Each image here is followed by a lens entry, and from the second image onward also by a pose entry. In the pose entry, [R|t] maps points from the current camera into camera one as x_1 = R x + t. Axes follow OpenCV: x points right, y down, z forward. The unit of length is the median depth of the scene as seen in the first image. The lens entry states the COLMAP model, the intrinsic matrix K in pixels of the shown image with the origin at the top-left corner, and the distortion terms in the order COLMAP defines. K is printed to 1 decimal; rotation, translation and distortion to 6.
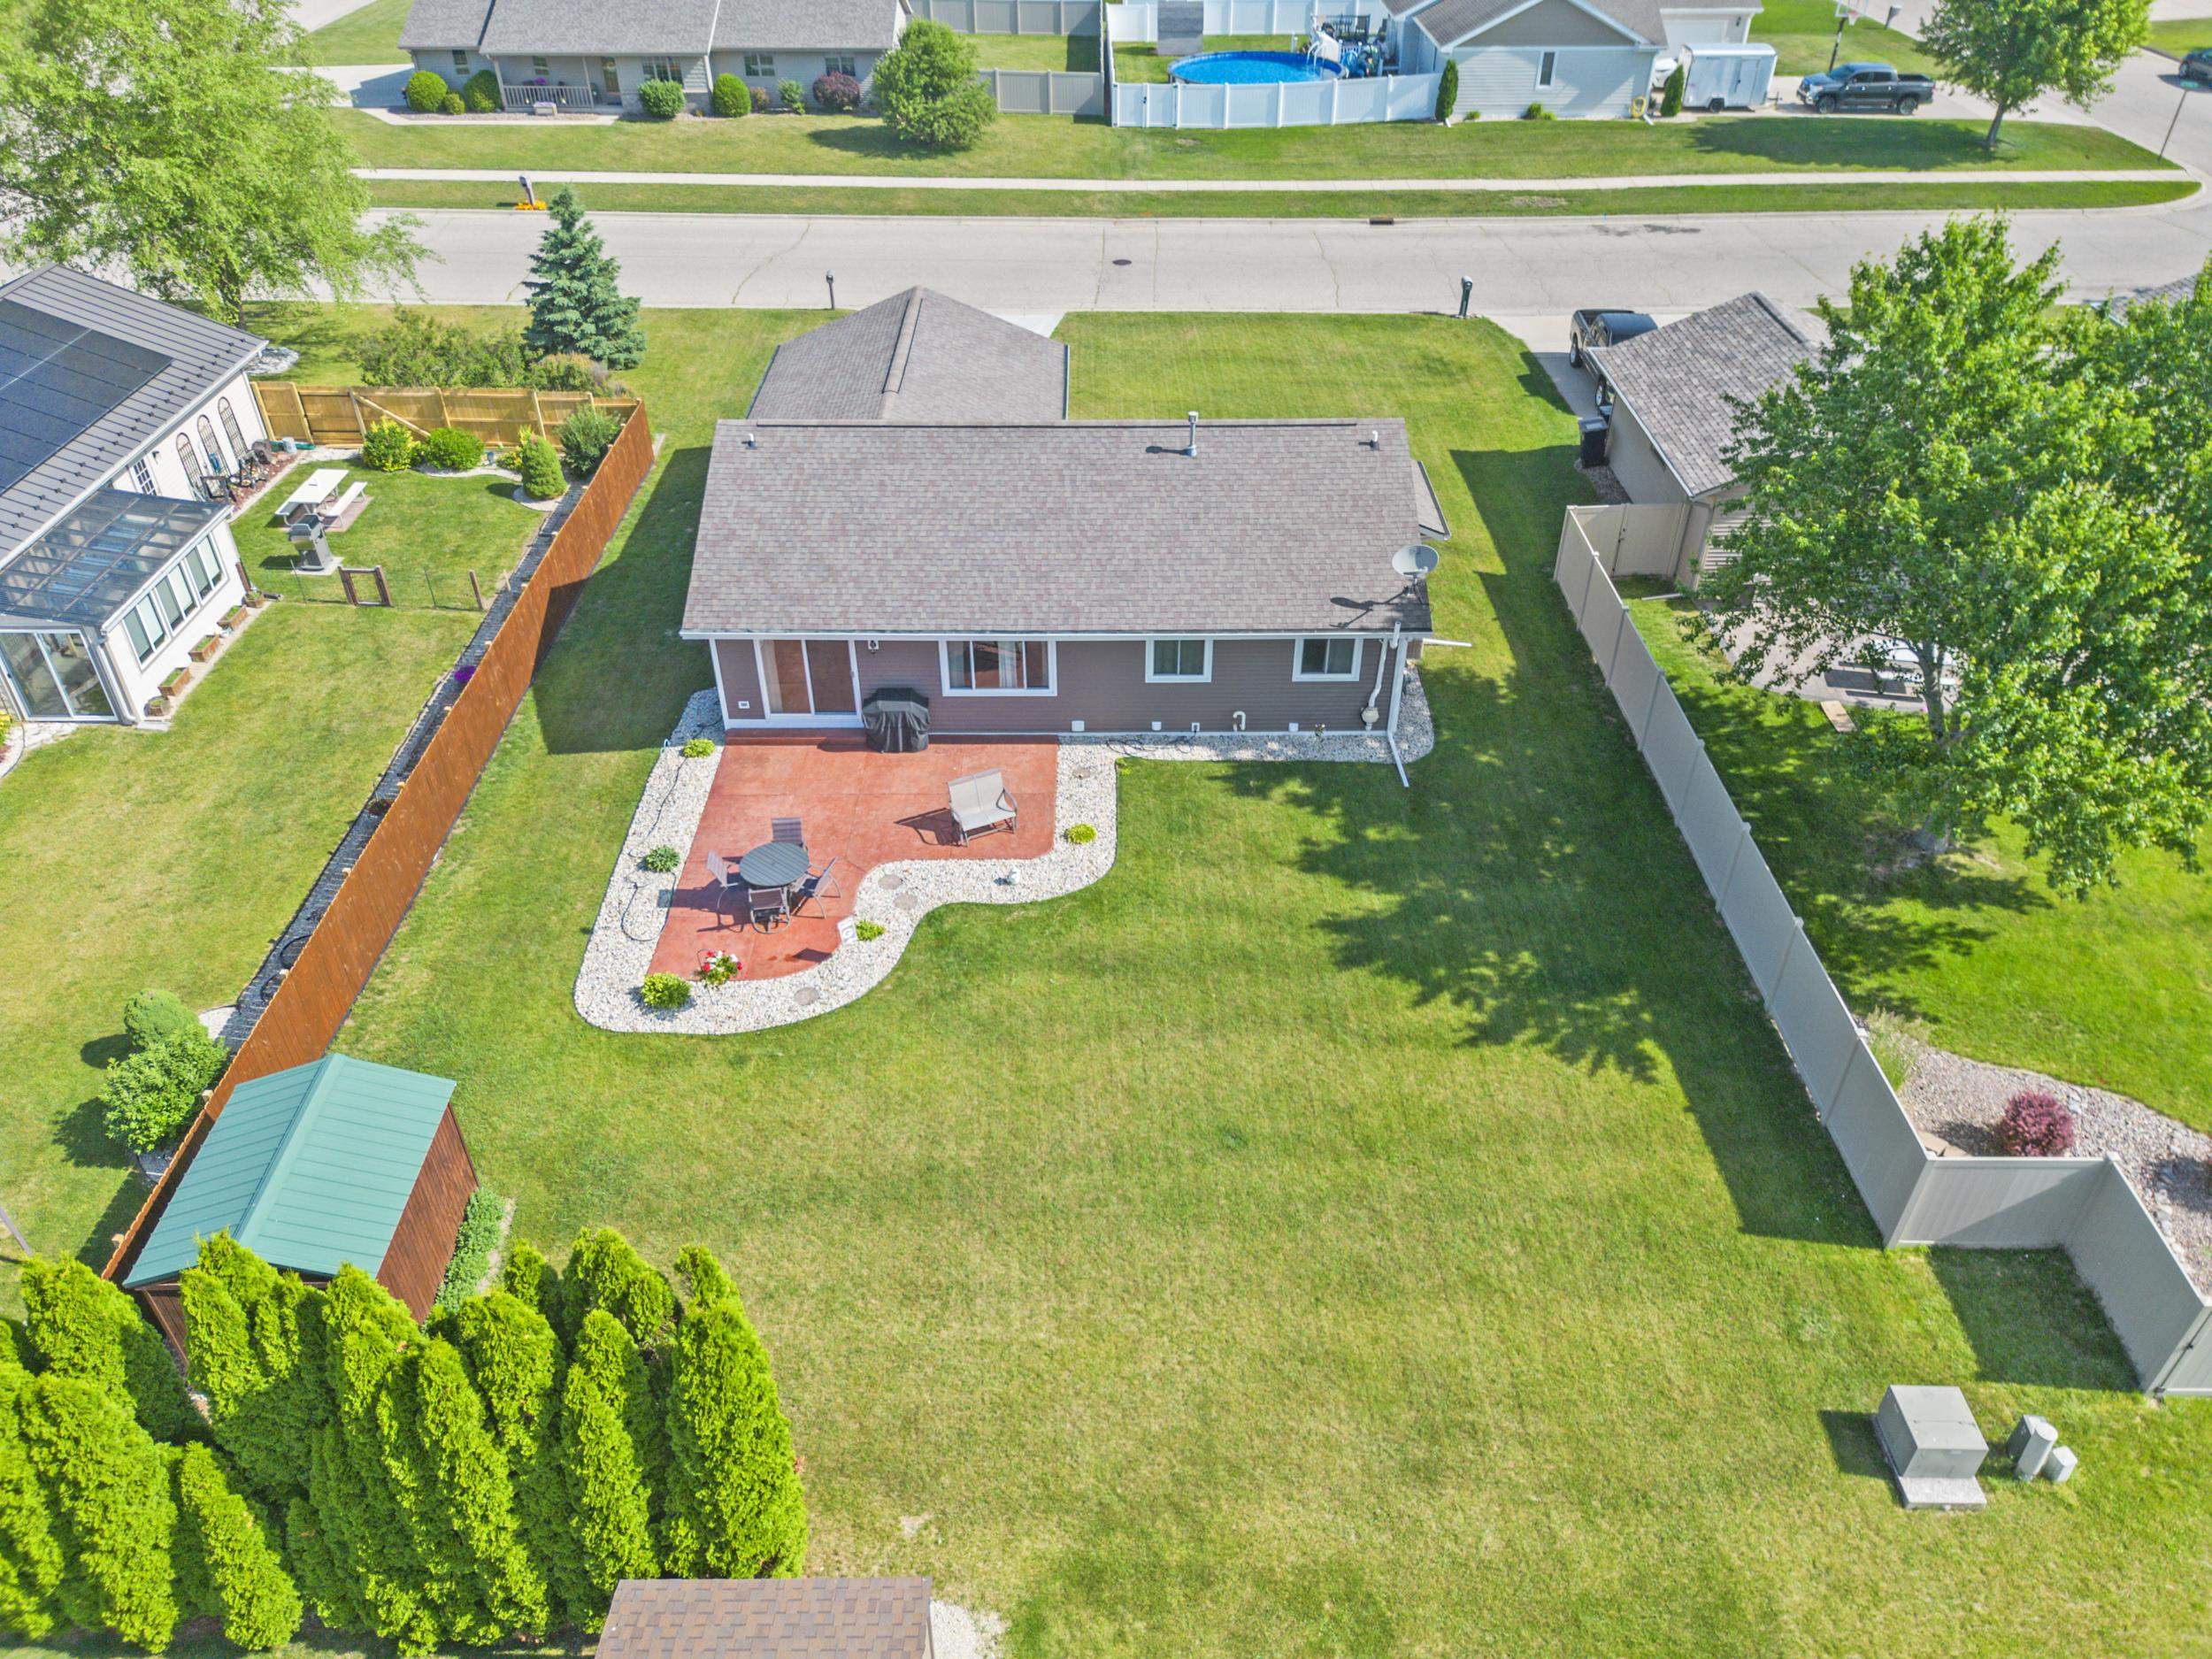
lens RADIAL K [[1570.3, 0, 1091.7], [0, 1570.3, 822.1], [0, 0, 1]] dist [0.061720, -0.060366]
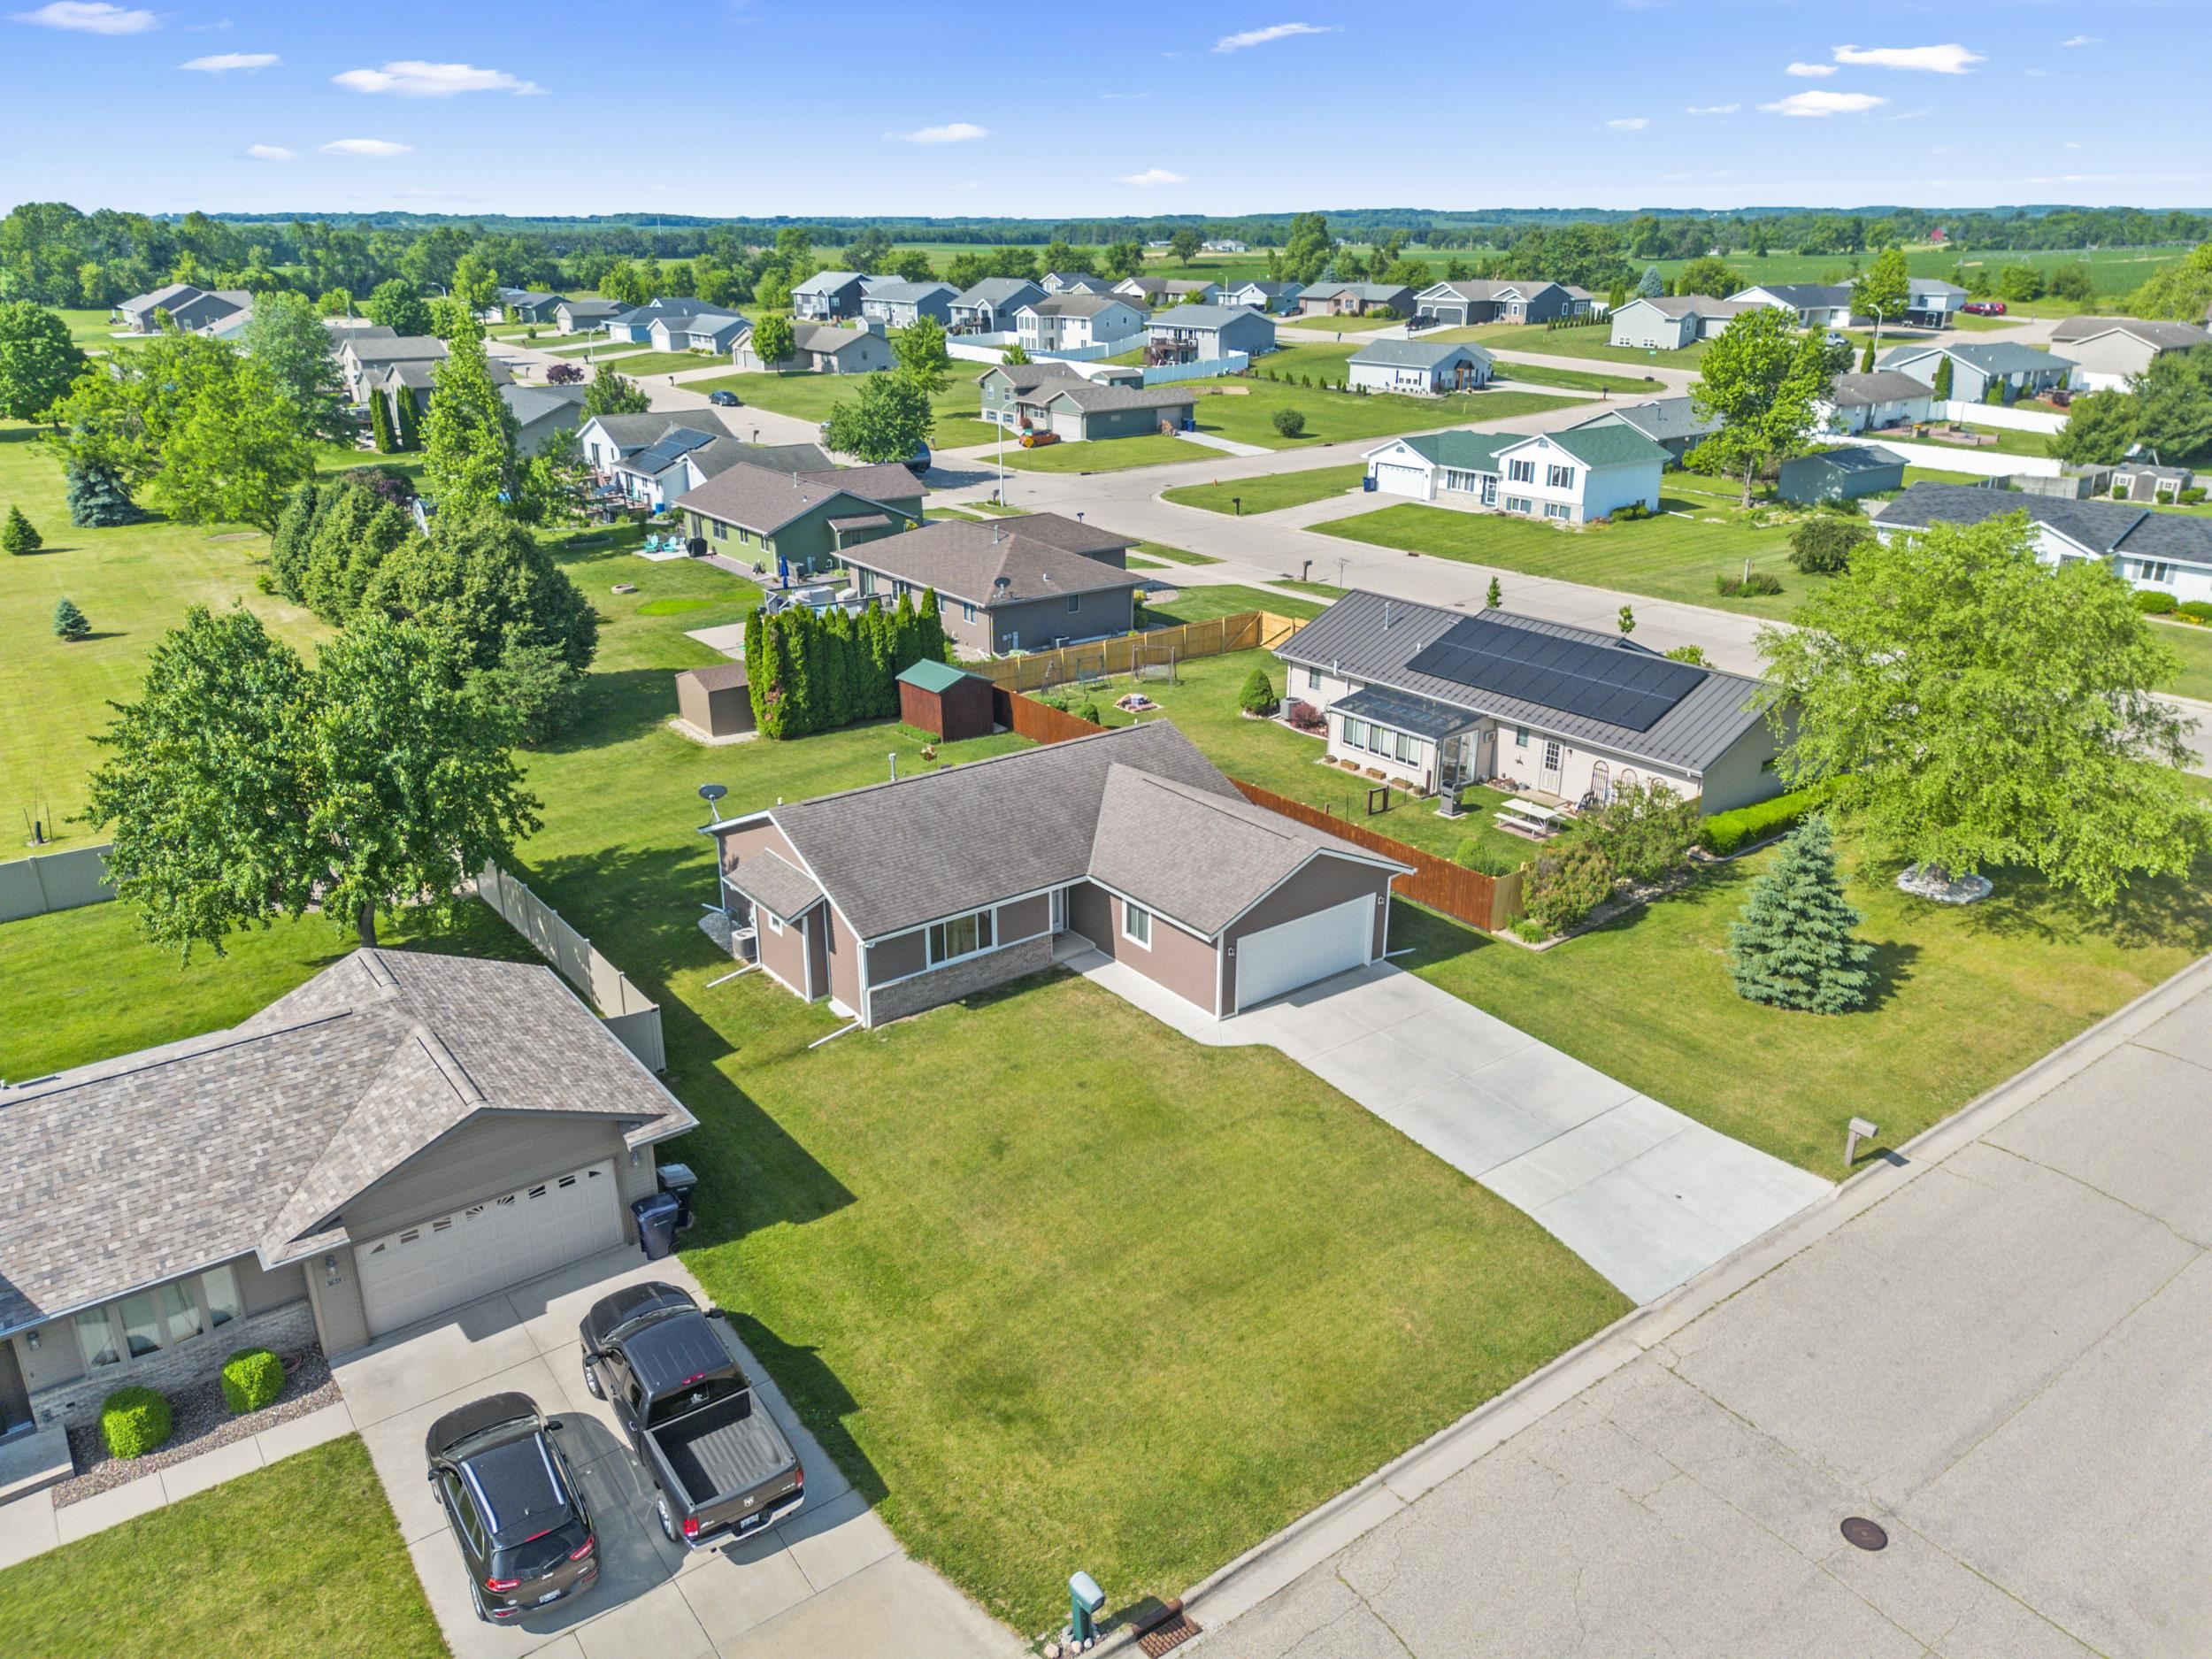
lens RADIAL K [[1590.2, 0, 1113.2], [0, 1590.2, 828.9], [0, 0, 1]] dist [0.036881, -0.009773]
pose [[-0.791384, 0.223147, -0.569137, 0.767477], [-0.358607, 0.584529, 0.727824, -1.384766], [0.495089, 0.780084, -0.382565, 1.743099]]
